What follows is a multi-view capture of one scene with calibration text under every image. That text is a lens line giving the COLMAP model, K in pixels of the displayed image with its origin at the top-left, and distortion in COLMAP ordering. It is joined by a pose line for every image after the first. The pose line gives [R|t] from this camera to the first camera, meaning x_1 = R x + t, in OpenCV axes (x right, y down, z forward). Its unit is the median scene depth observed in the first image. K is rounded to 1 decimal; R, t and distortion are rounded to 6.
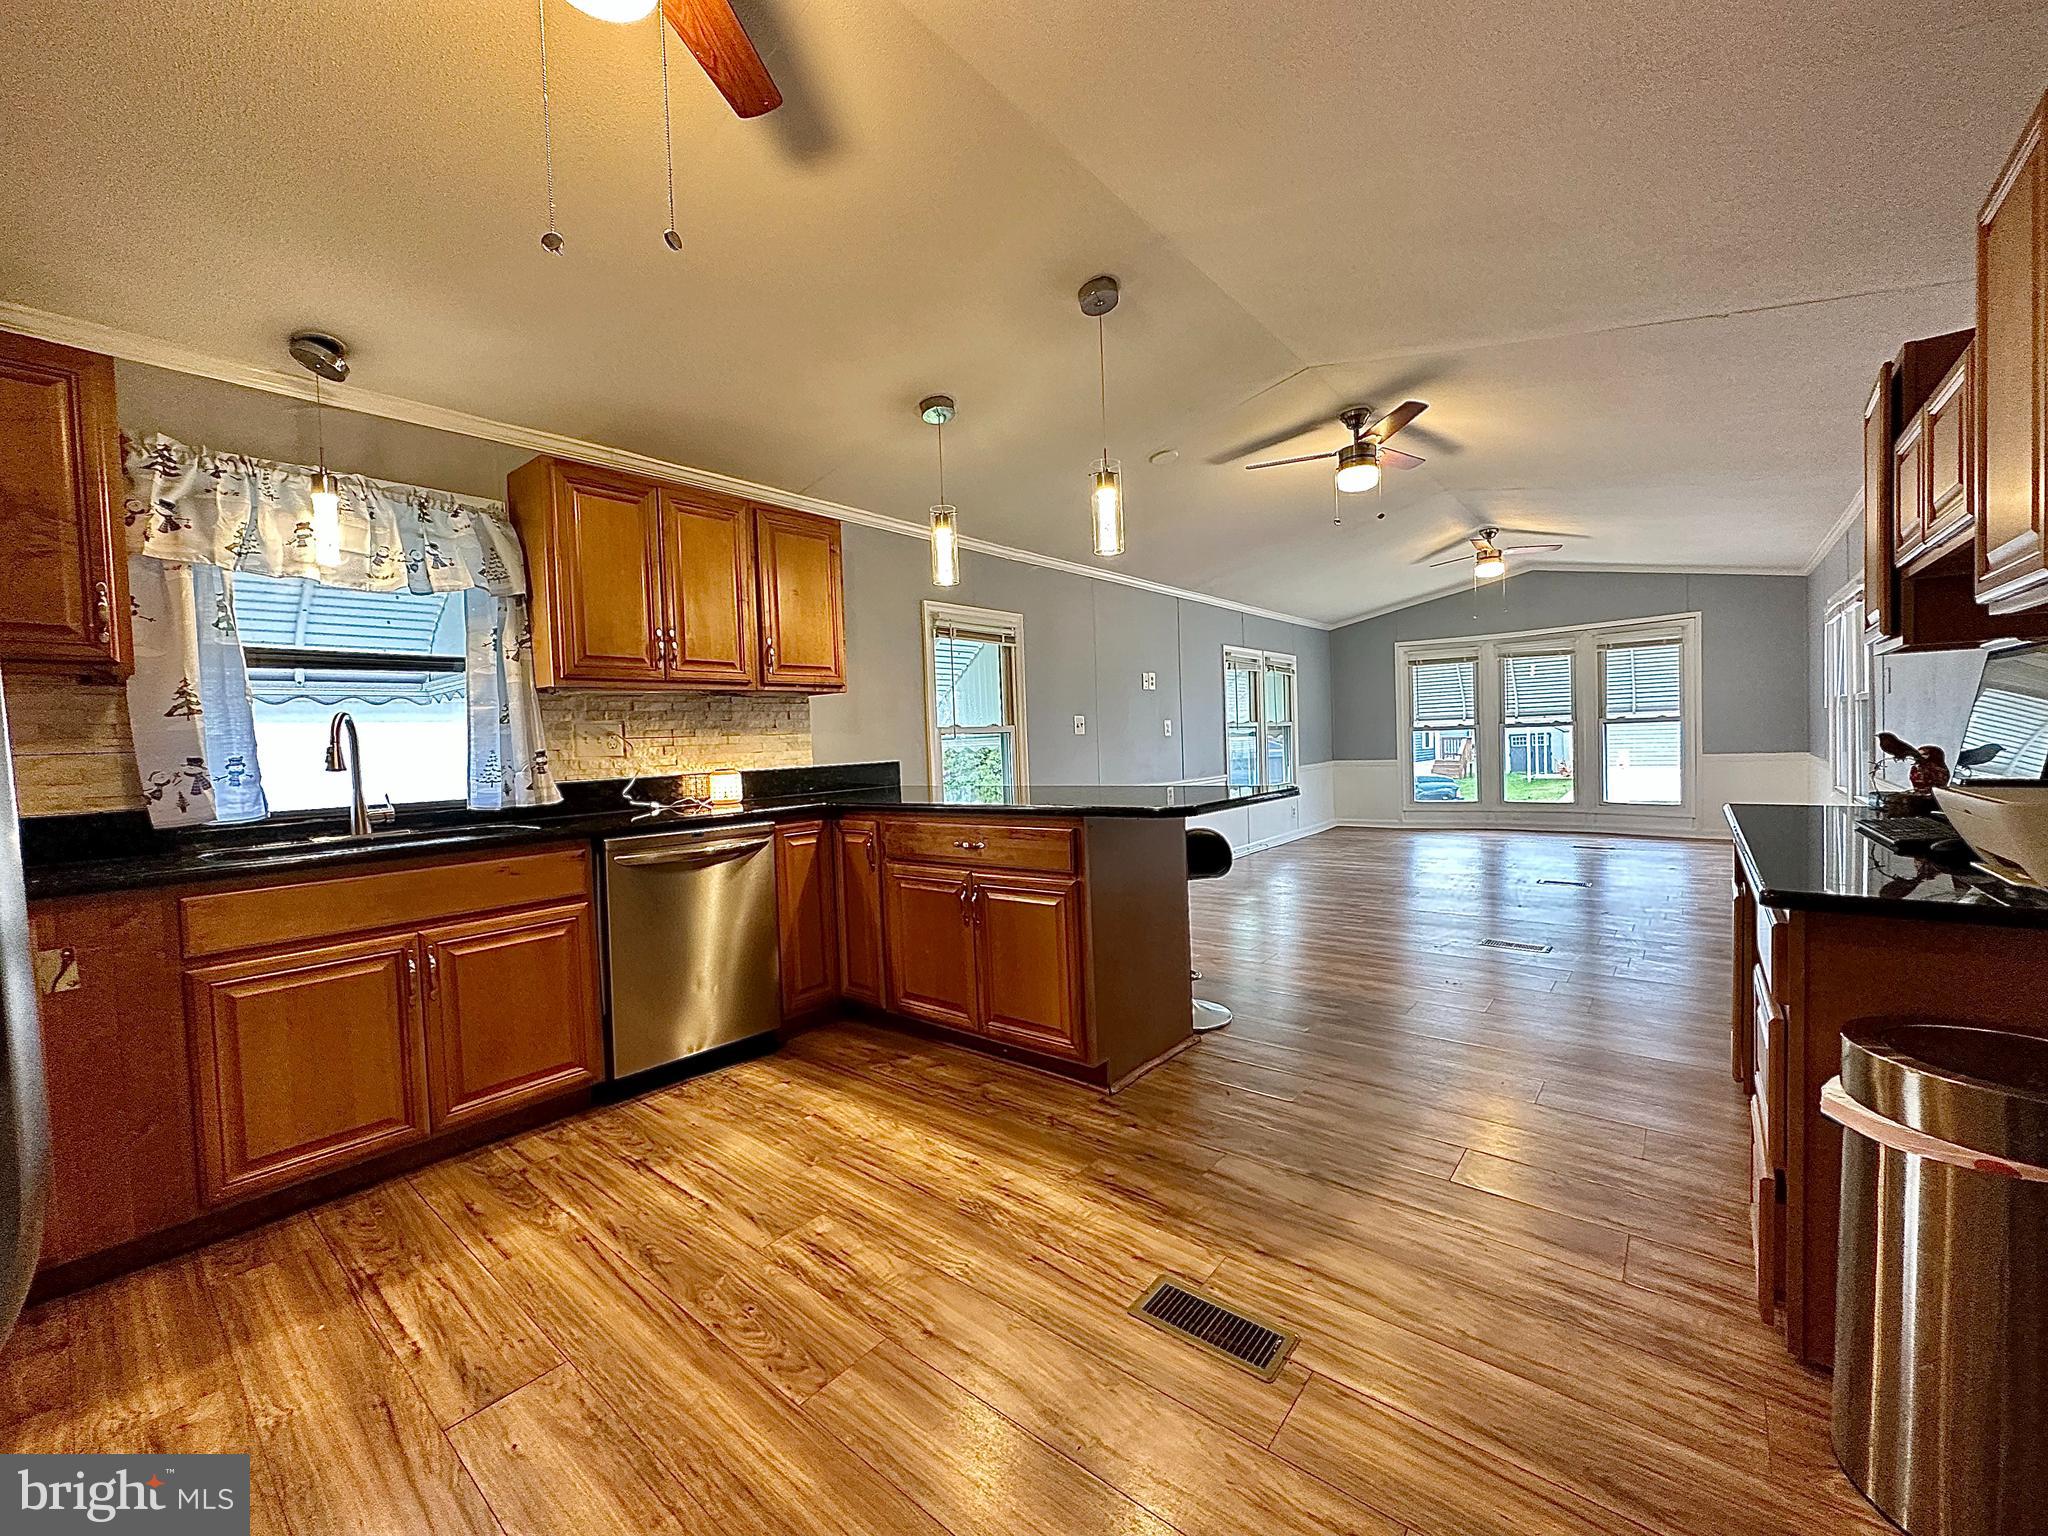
lens RADIAL K [[826.8, 0, 1016.9], [0, 826.8, 766.3], [0, 0, 1]] dist [-0.001964, -0.000071]
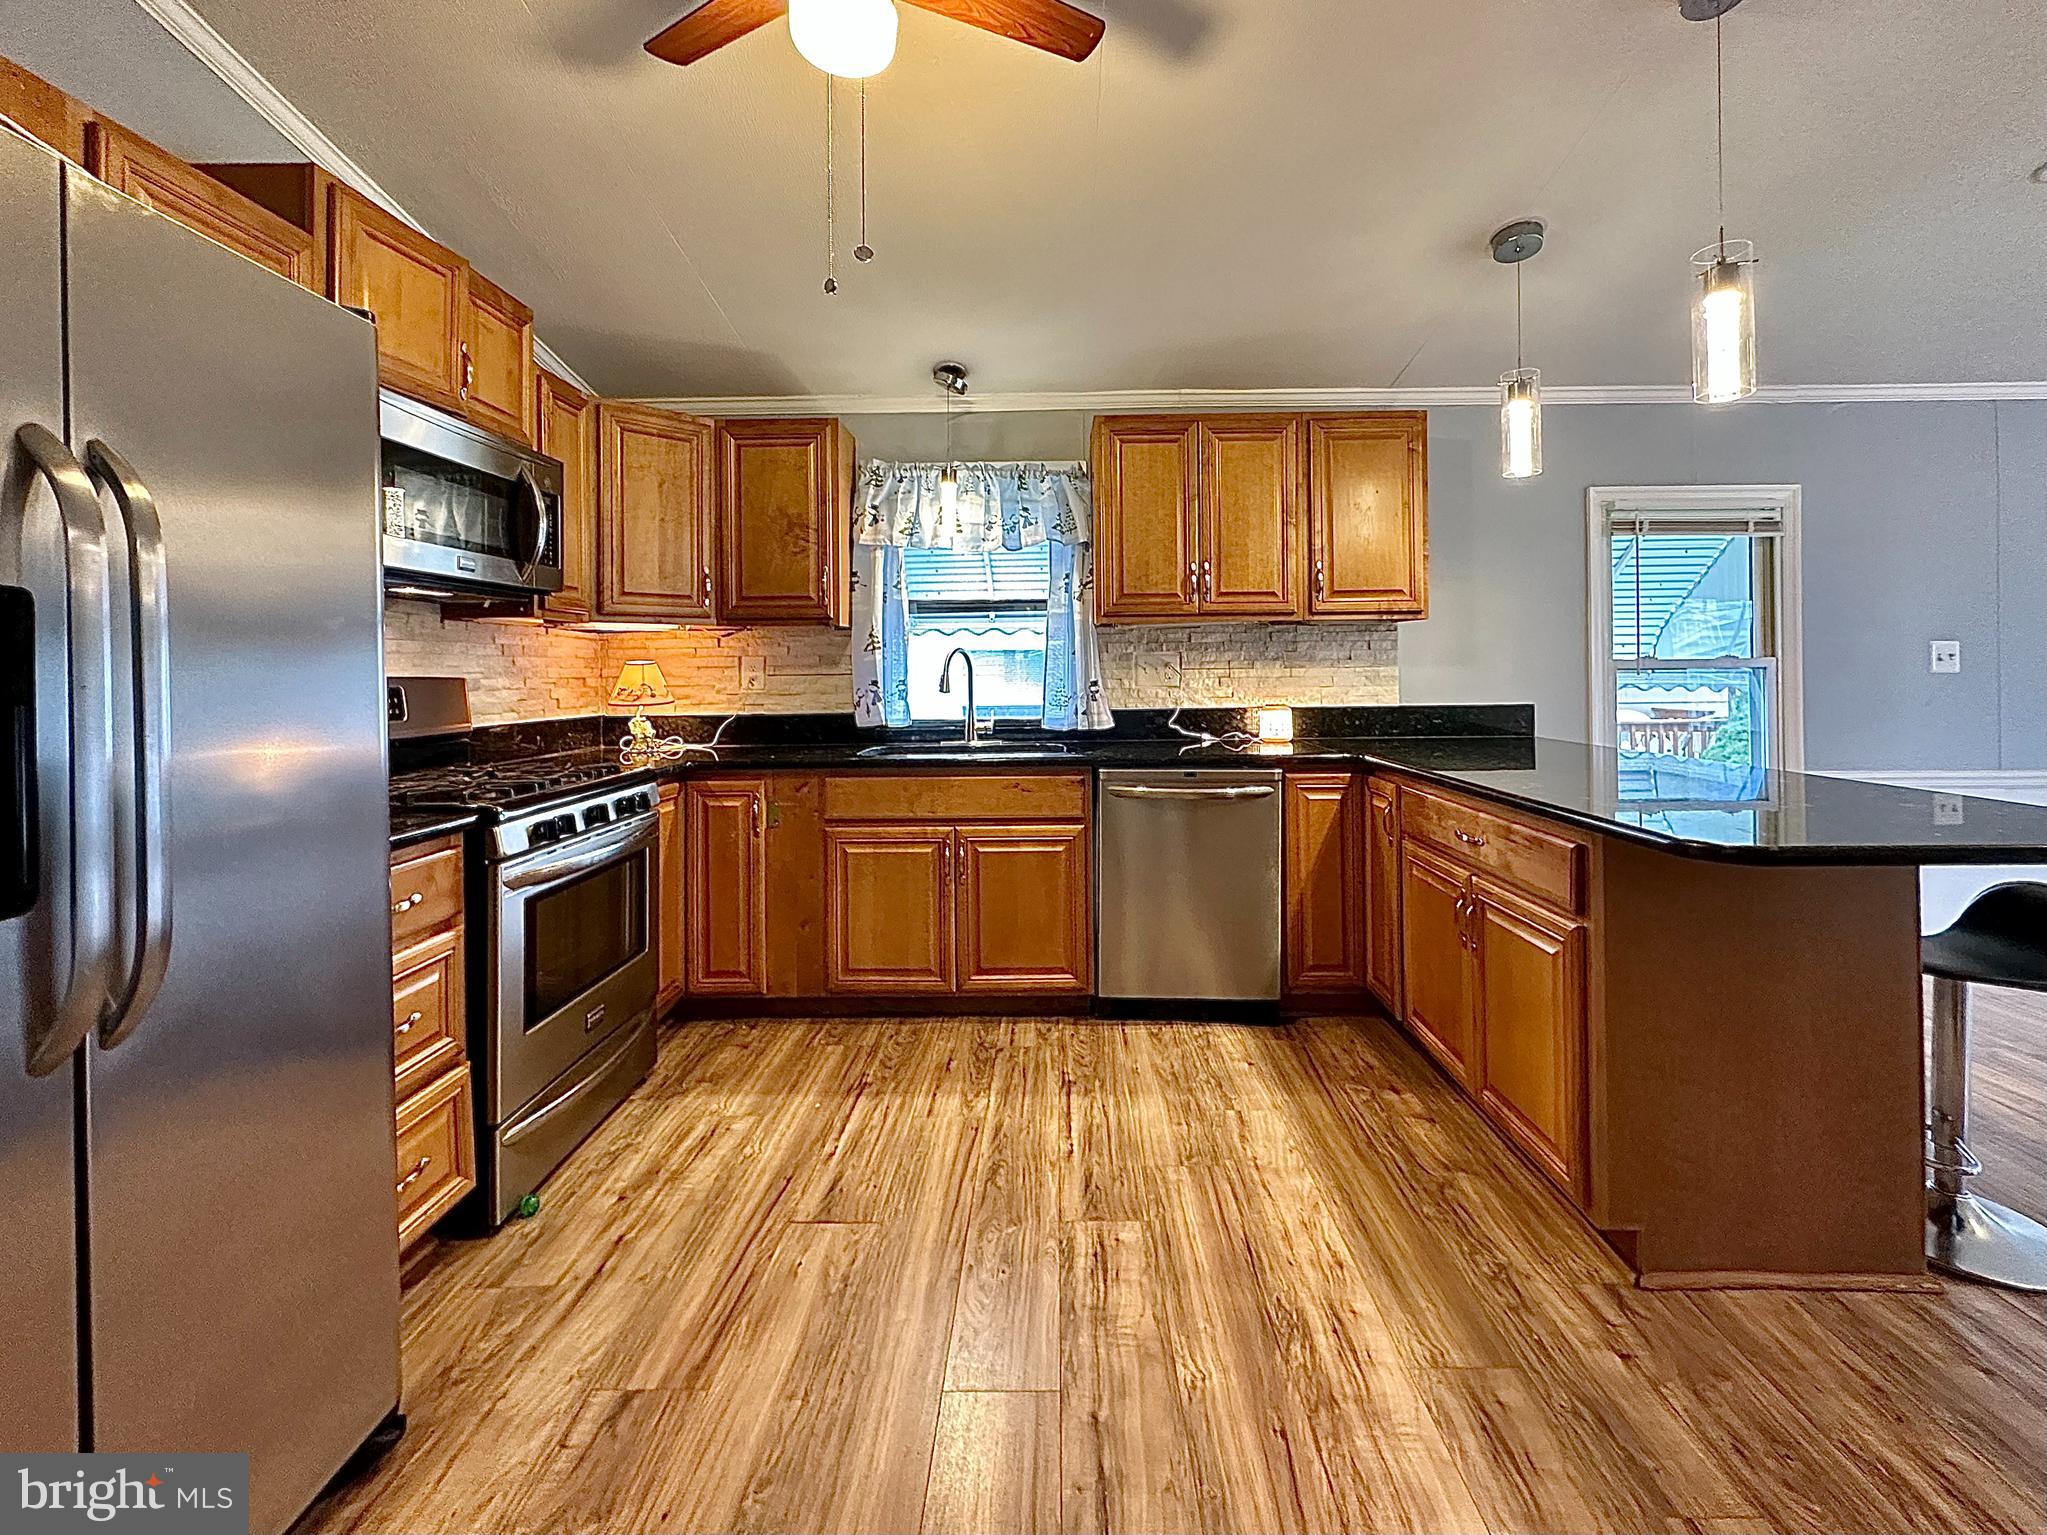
lens RADIAL K [[864.6, 0, 1028.0], [0, 864.6, 661.3], [0, 0, 1]] dist [-0.004858, -0.000447]
pose [[0.621640, 0.028006, -0.782802, 0.292294], [-0.037795, 0.999269, 0.005737, -0.050270], [0.782391, 0.026019, 0.622244, 0.215146]]
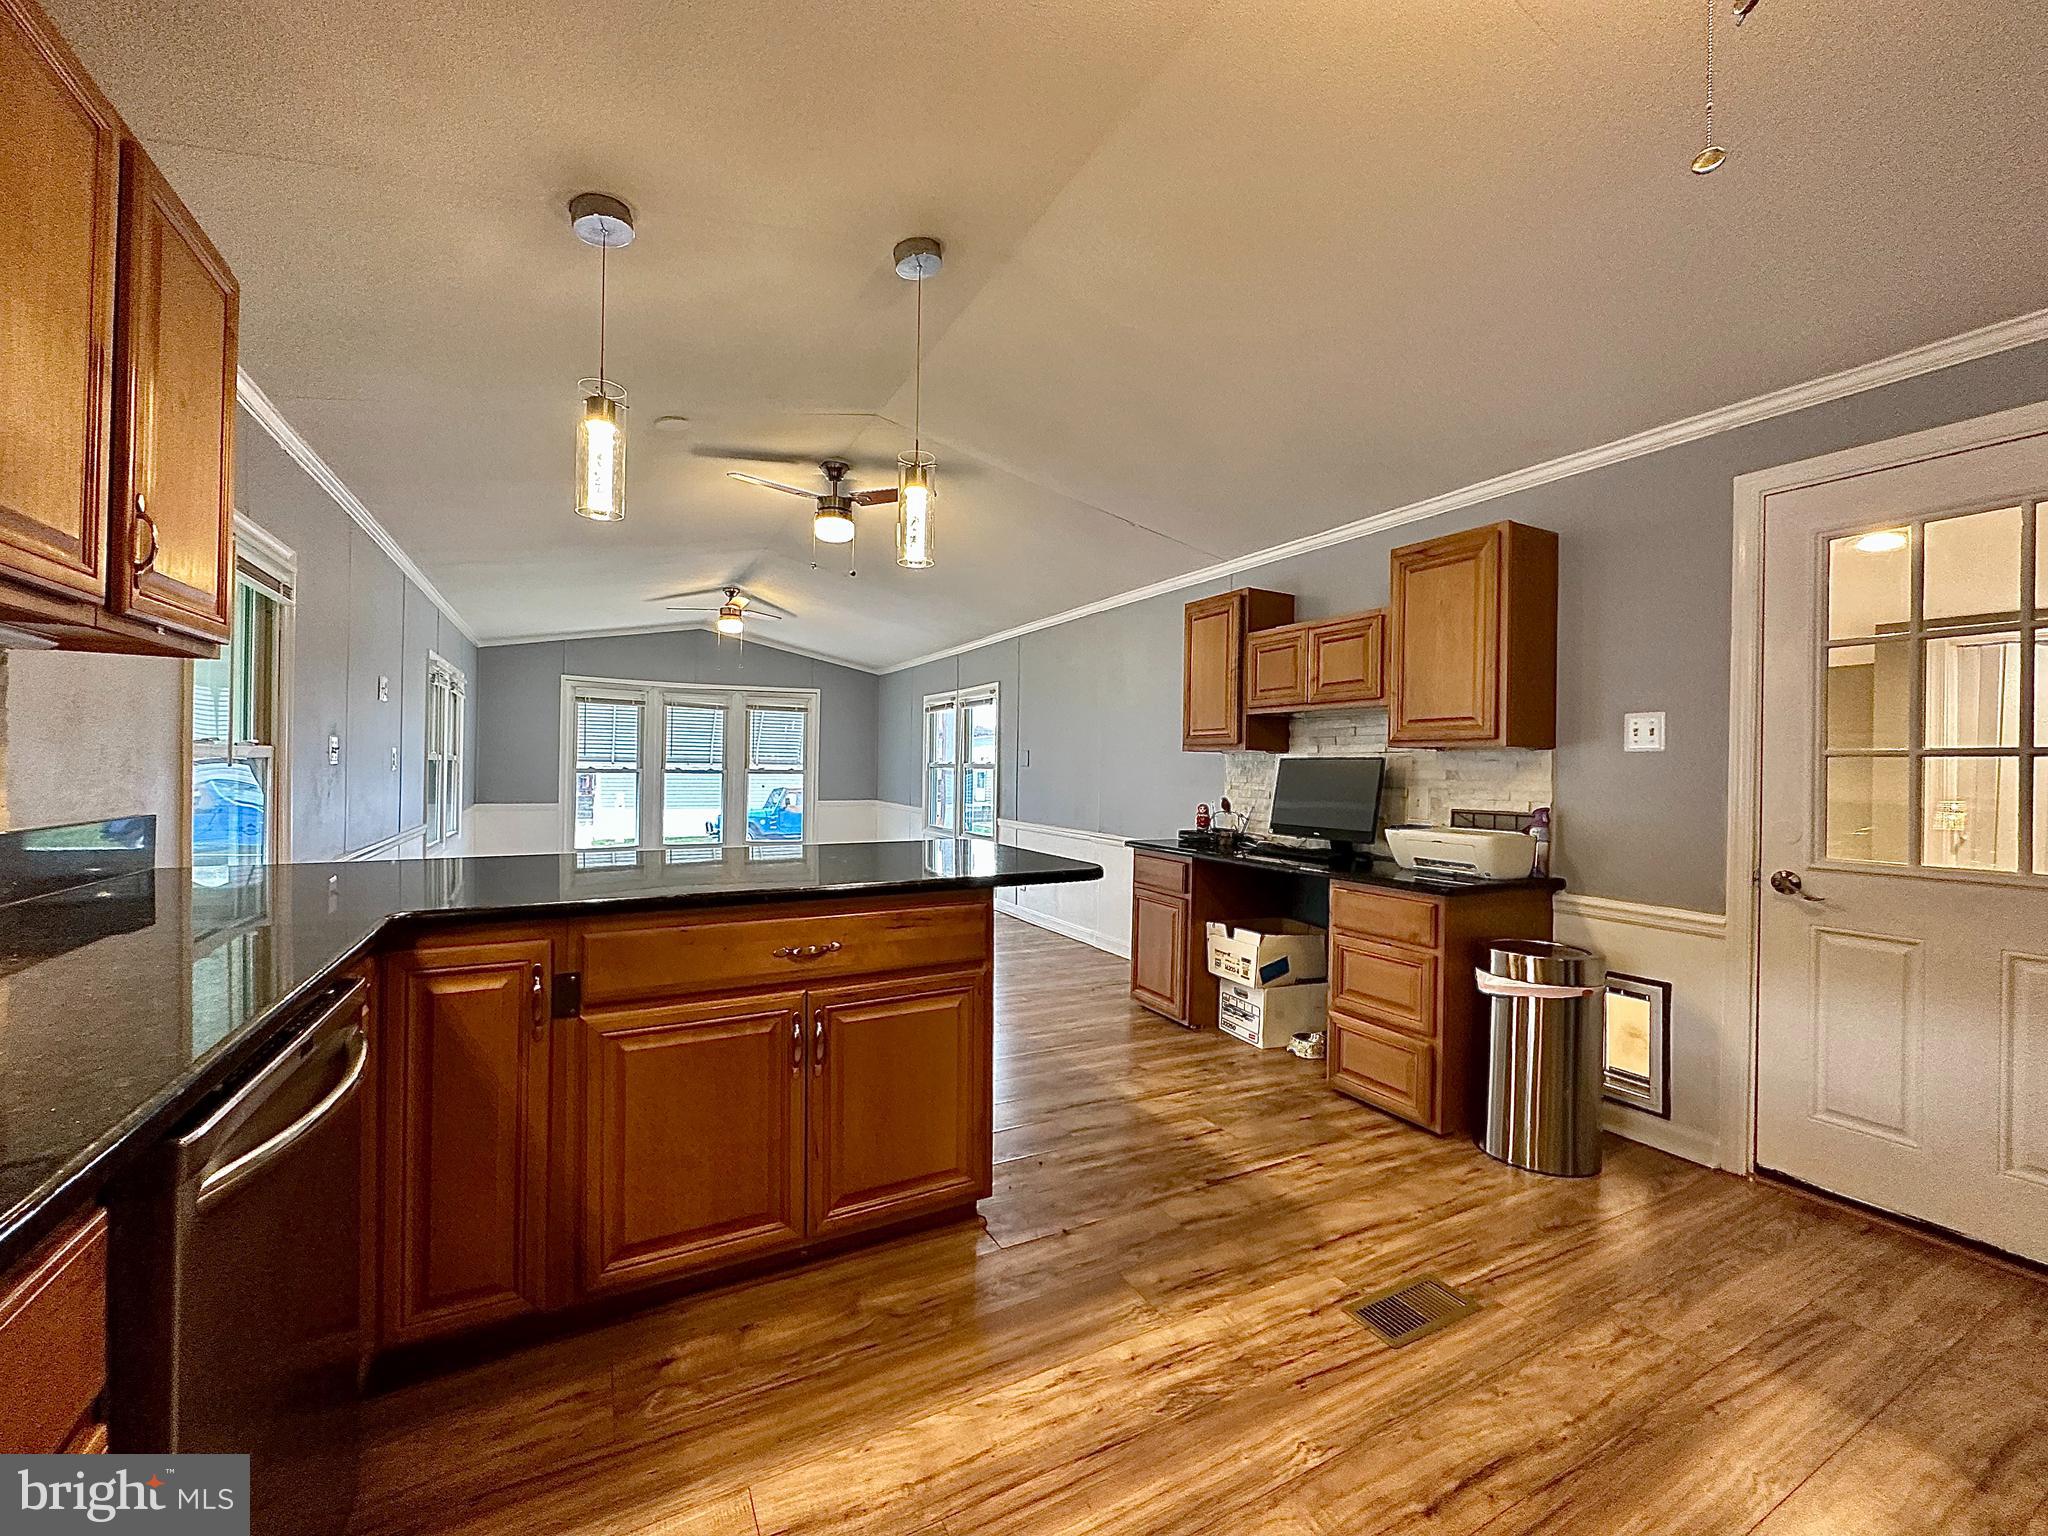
lens RADIAL K [[826.8, 0, 1016.9], [0, 826.8, 766.3], [0, 0, 1]] dist [-0.001964, -0.000071]
pose [[0.365591, 0.044083, 0.929731, -0.607986], [-0.000662, 0.998890, -0.047102, -0.018343], [-0.930776, 0.016605, 0.365214, 0.606320]]
